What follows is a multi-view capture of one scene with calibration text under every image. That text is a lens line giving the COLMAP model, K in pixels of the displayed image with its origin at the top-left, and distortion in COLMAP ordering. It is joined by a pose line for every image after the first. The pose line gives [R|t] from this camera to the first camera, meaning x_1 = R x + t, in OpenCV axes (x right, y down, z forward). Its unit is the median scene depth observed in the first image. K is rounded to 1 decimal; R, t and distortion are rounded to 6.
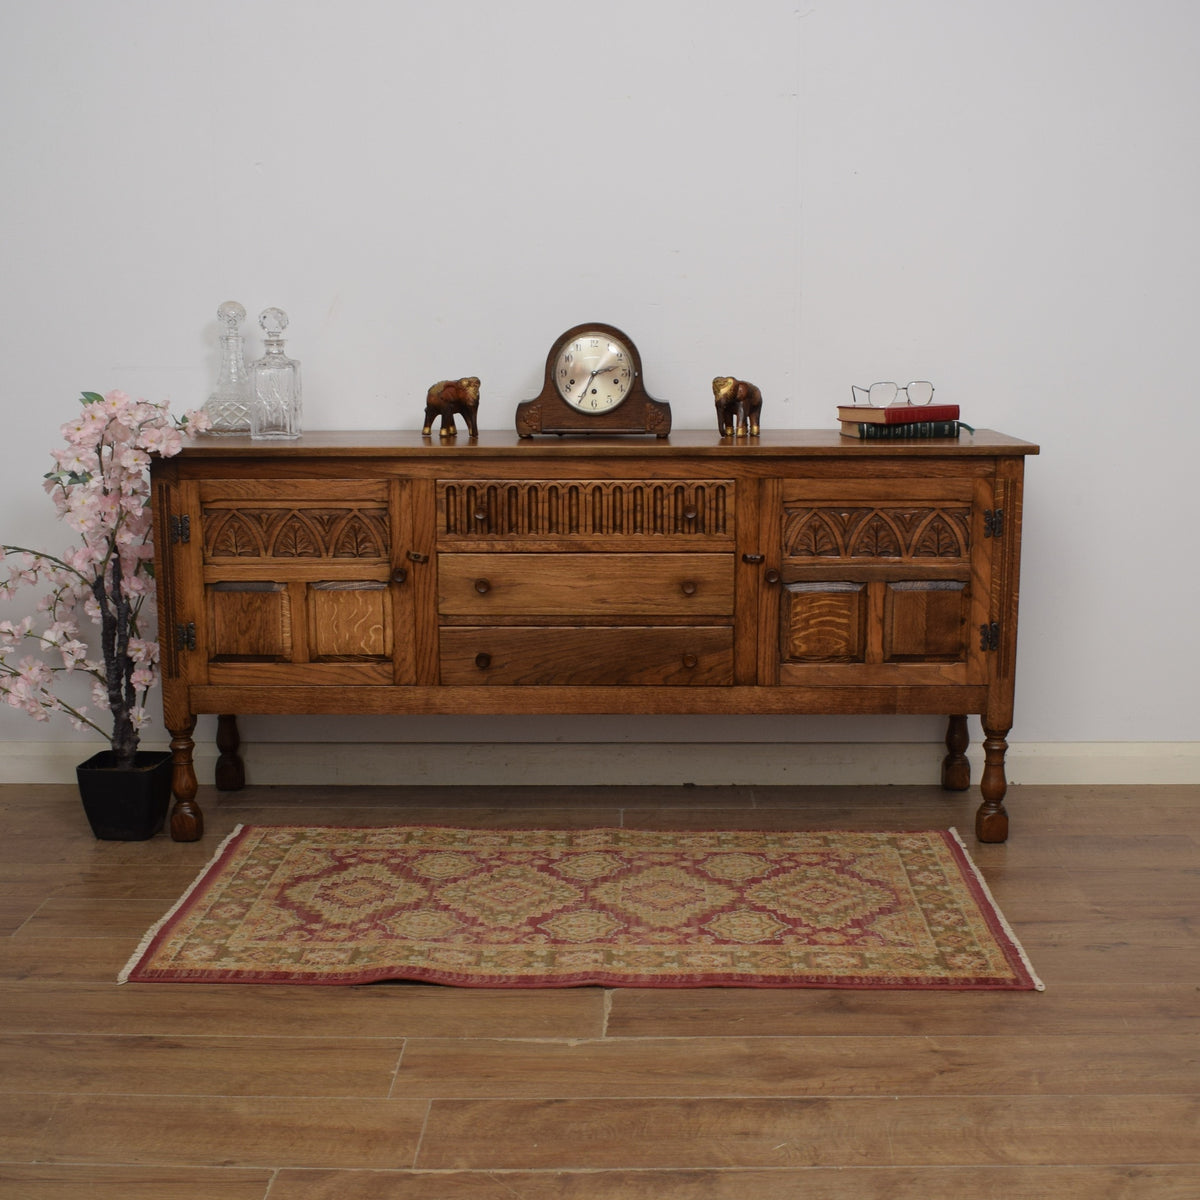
lens RADIAL K [[1624.9, 0, 607.6], [0, 1624.9, 675.2], [0, 0, 1]] dist [-0.074726, -0.039650]
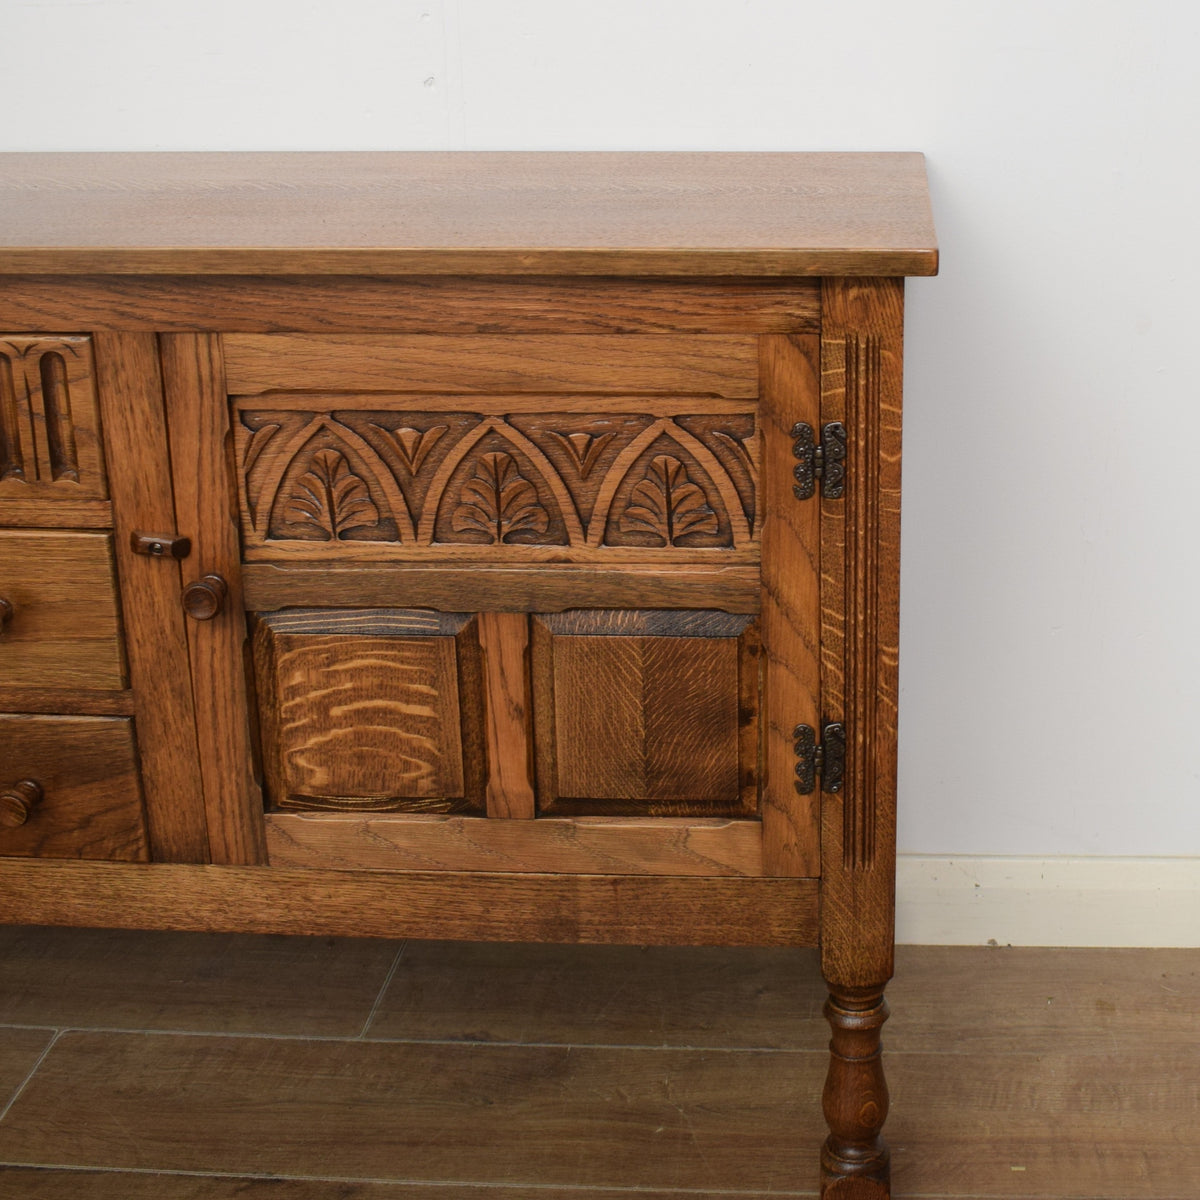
lens RADIAL K [[1846.4, 0, 823.2], [0, 1846.4, 436.6], [0, 0, 1]] dist [-0.103865, 0.027395]
pose [[0.999897, 0.011346, -0.008762, 0.241209], [-0.010665, 0.997185, 0.074218, -0.128244], [0.009579, -0.074117, 0.997204, 0.592858]]
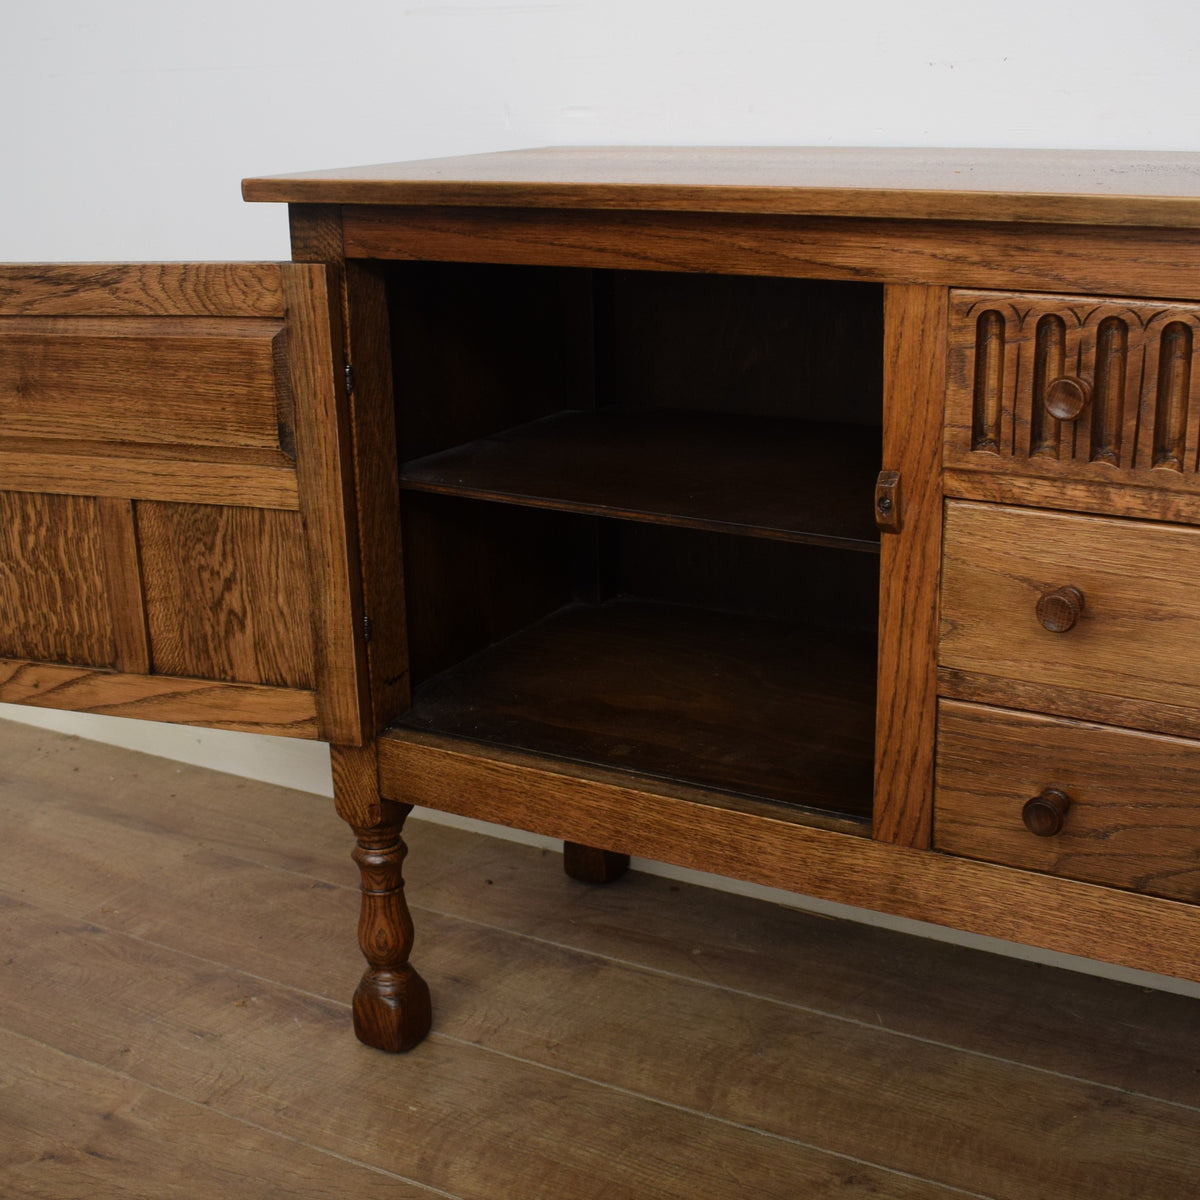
lens RADIAL K [[1688.3, 0, 640.8], [0, 1688.3, 593.9], [0, 0, 1]] dist [-0.092456, 0.006636]
pose [[0.881806, 0.127672, -0.454003, 0.004504], [-0.079775, 0.989167, 0.123222, -0.094546], [0.464817, -0.072440, 0.882439, 0.648356]]
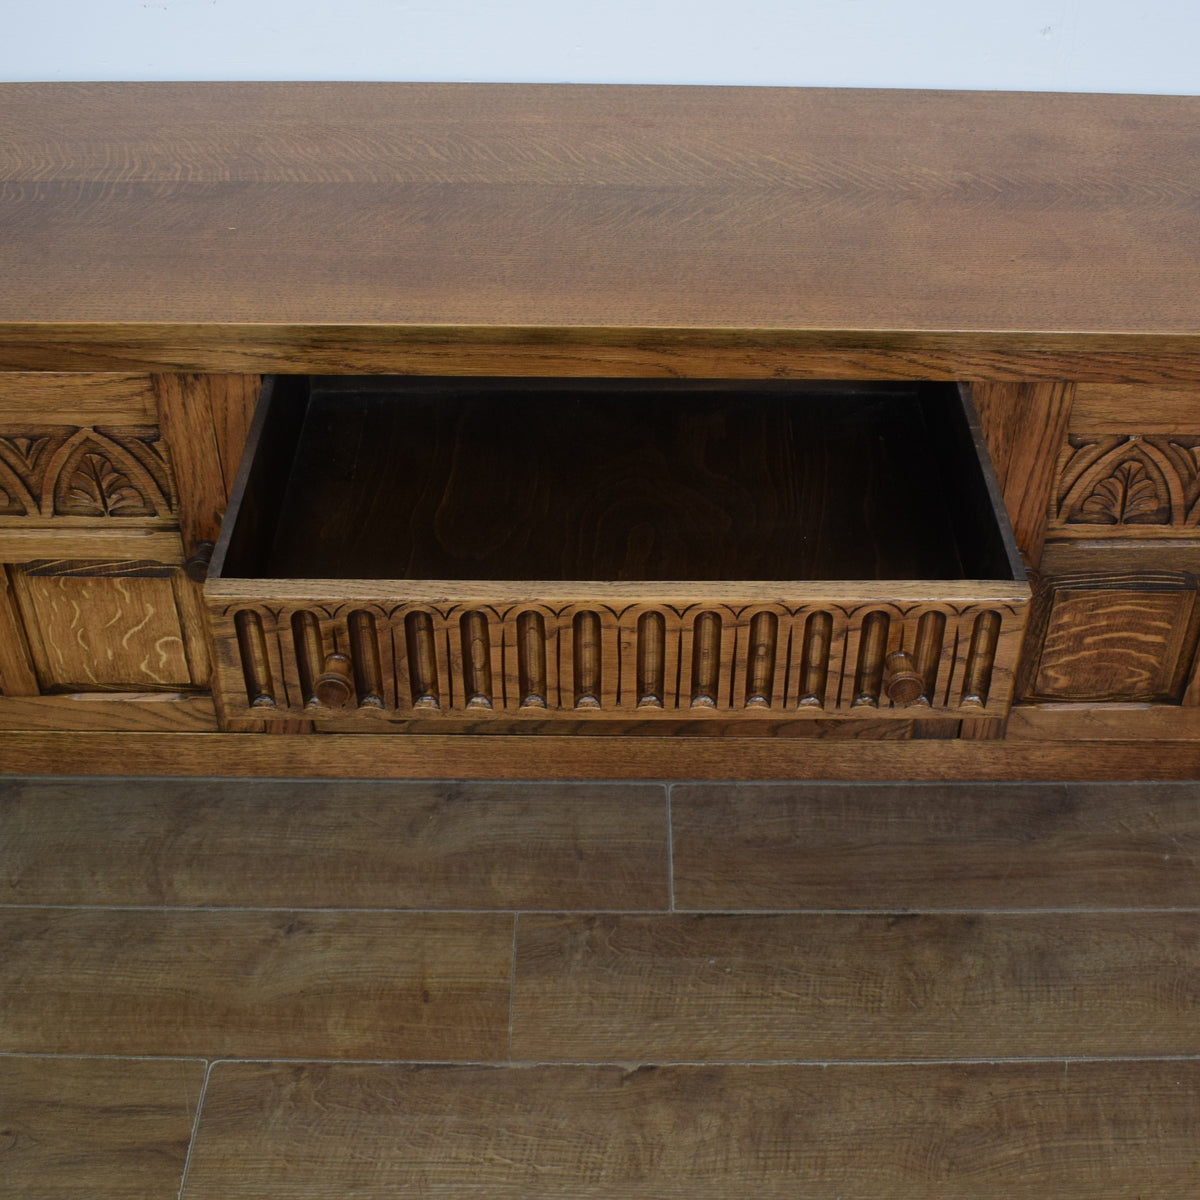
lens RADIAL K [[1688.3, 0, 640.8], [0, 1688.3, 593.9], [0, 0, 1]] dist [-0.092456, 0.006636]
pose [[0.999550, 0.001671, 0.029937, -0.020166], [-0.015363, 0.885961, 0.463504, -0.272130], [-0.025748, -0.463756, 0.885589, 0.577615]]
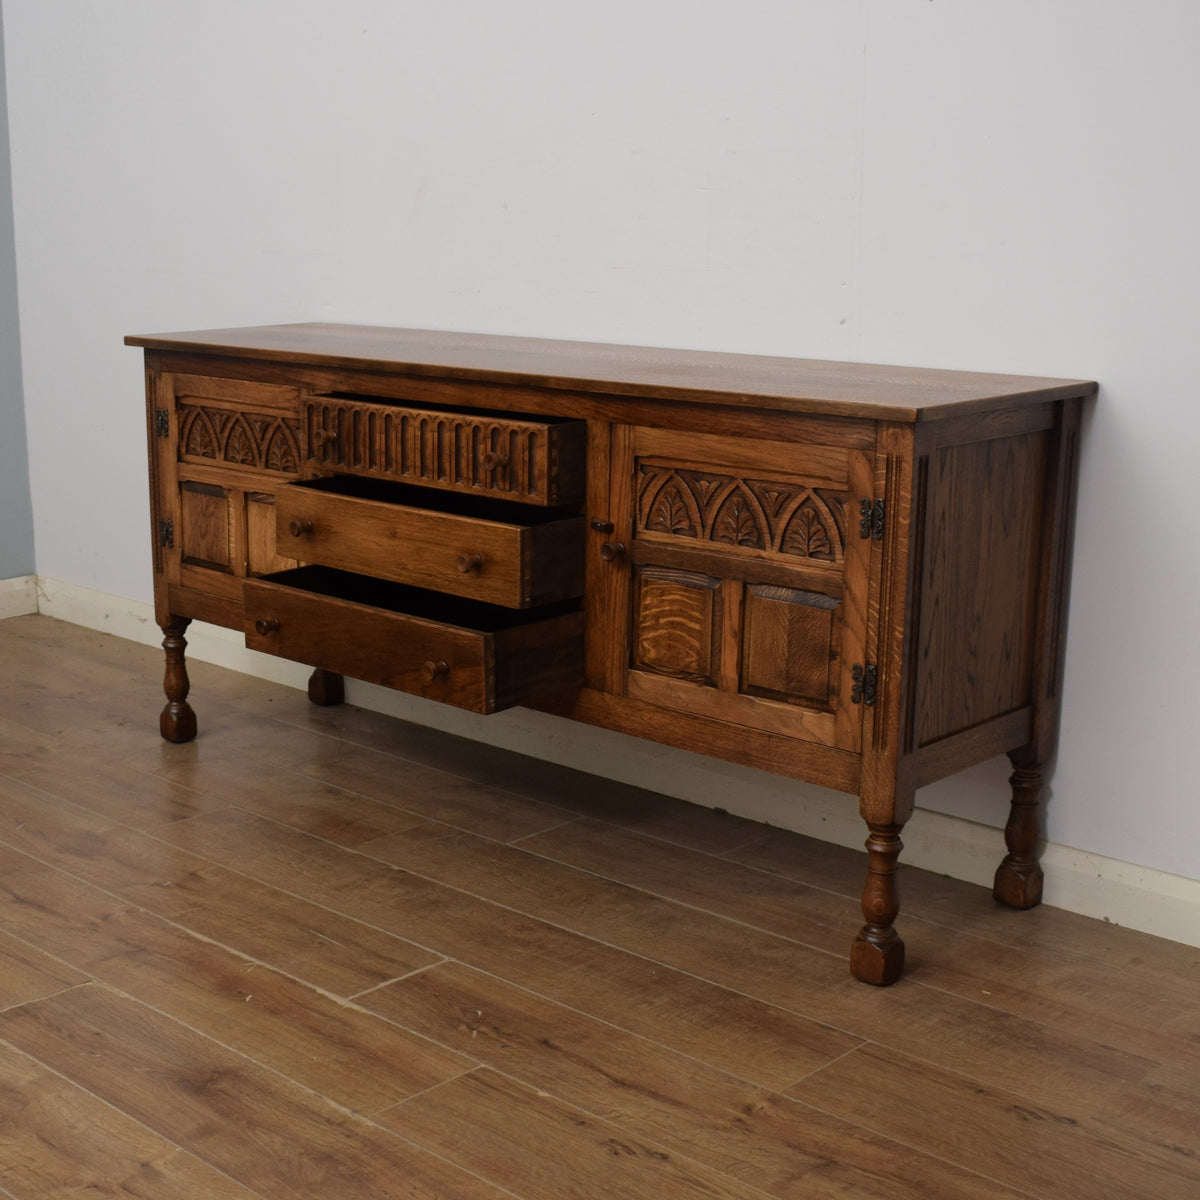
lens RADIAL K [[1814.9, 0, 527.3], [0, 1814.9, 655.2], [0, 0, 1]] dist [-0.078020, 0.011928]
pose [[0.729585, 0.172527, -0.661770, 0.637845], [-0.145938, 0.984643, 0.095809, -0.088536], [0.668137, 0.026677, 0.743559, 0.342102]]
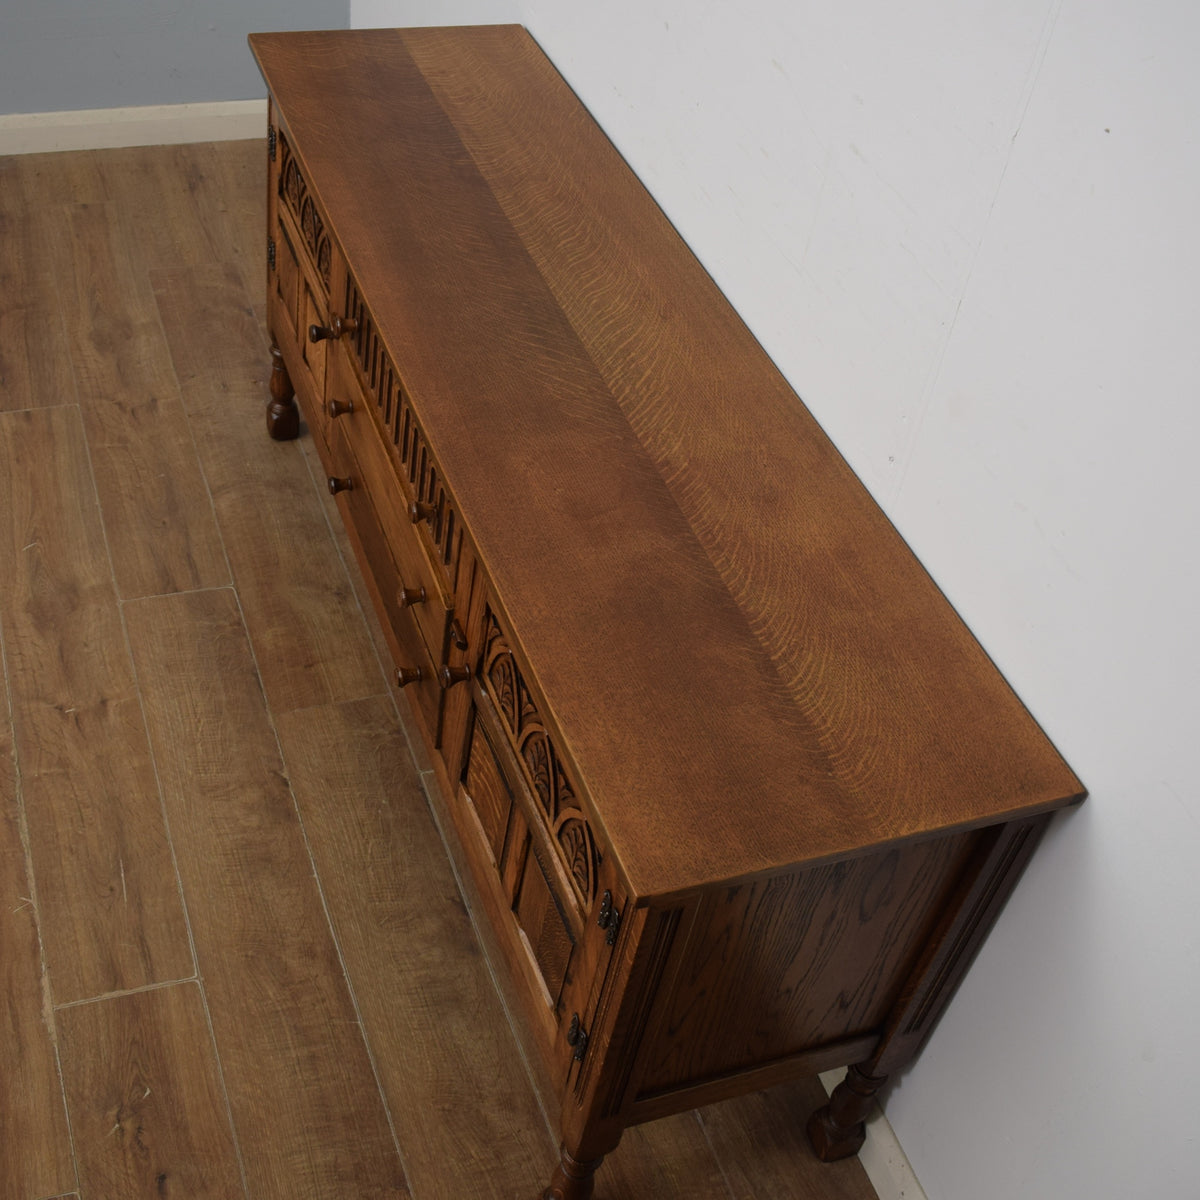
lens RADIAL K [[1508.7, 0, 595.2], [0, 1508.7, 599.5], [0, 0, 1]] dist [-0.077652, -0.032269]
pose [[0.356742, 0.682755, -0.637637, 0.462528], [-0.325185, 0.730615, 0.600380, -0.441153], [0.875780, -0.006831, 0.482663, 0.766868]]
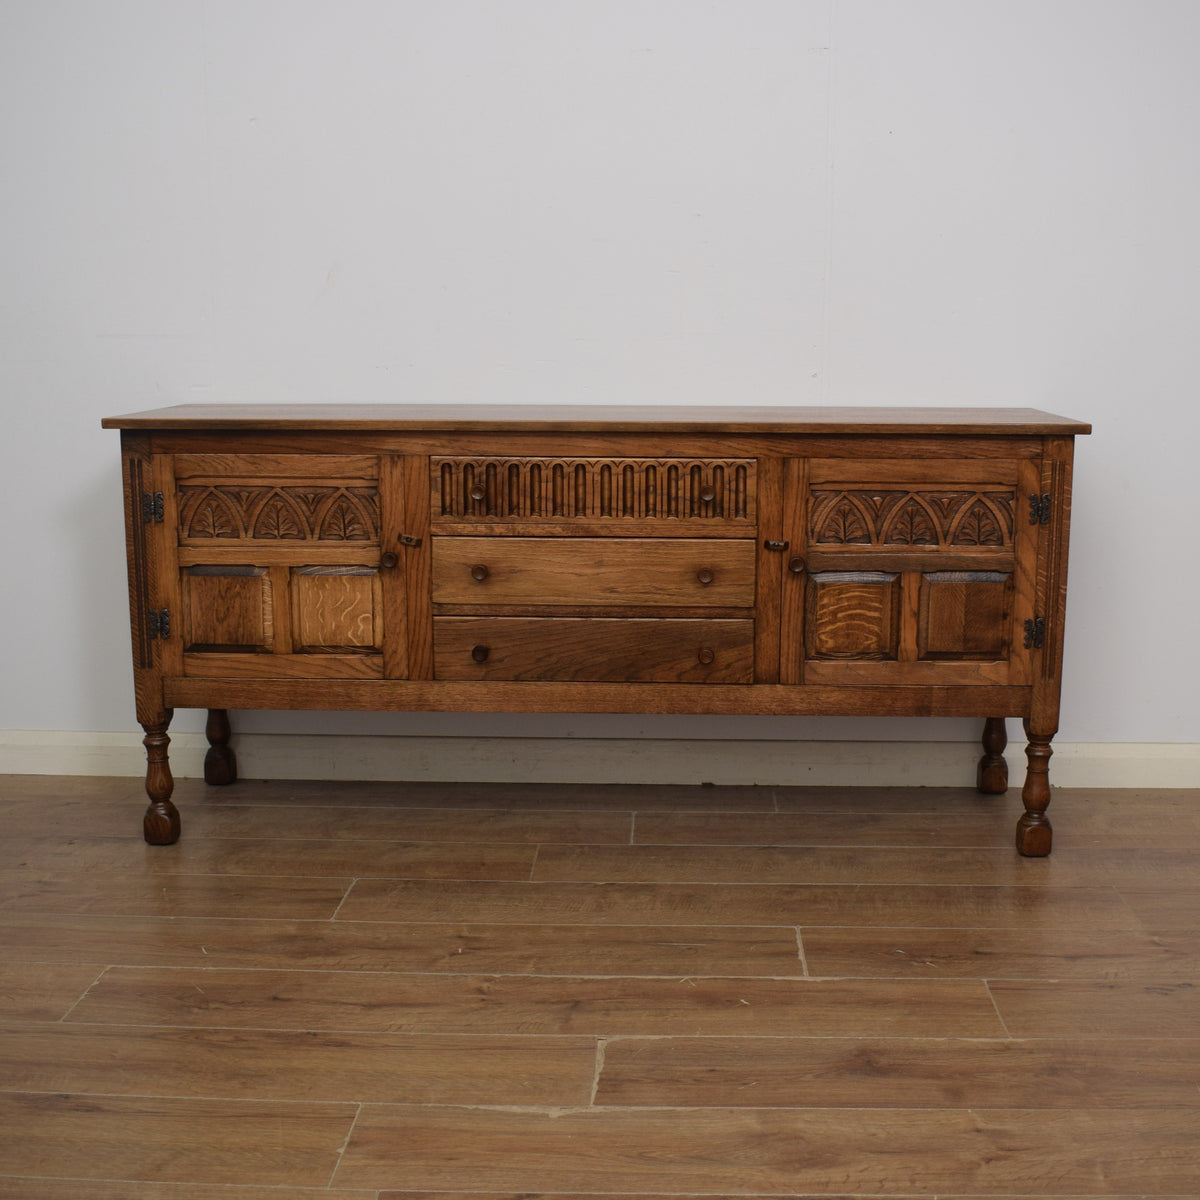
lens RADIAL K [[1492.2, 0, 641.8], [0, 1492.2, 620.7], [0, 0, 1]] dist [-0.081268, -0.000674]
pose [[0.999923, 0.009912, -0.007516, 0.020687], [-0.010028, 0.999829, -0.015537, -0.015635], [0.007361, 0.015611, 0.999851, 0.160699]]
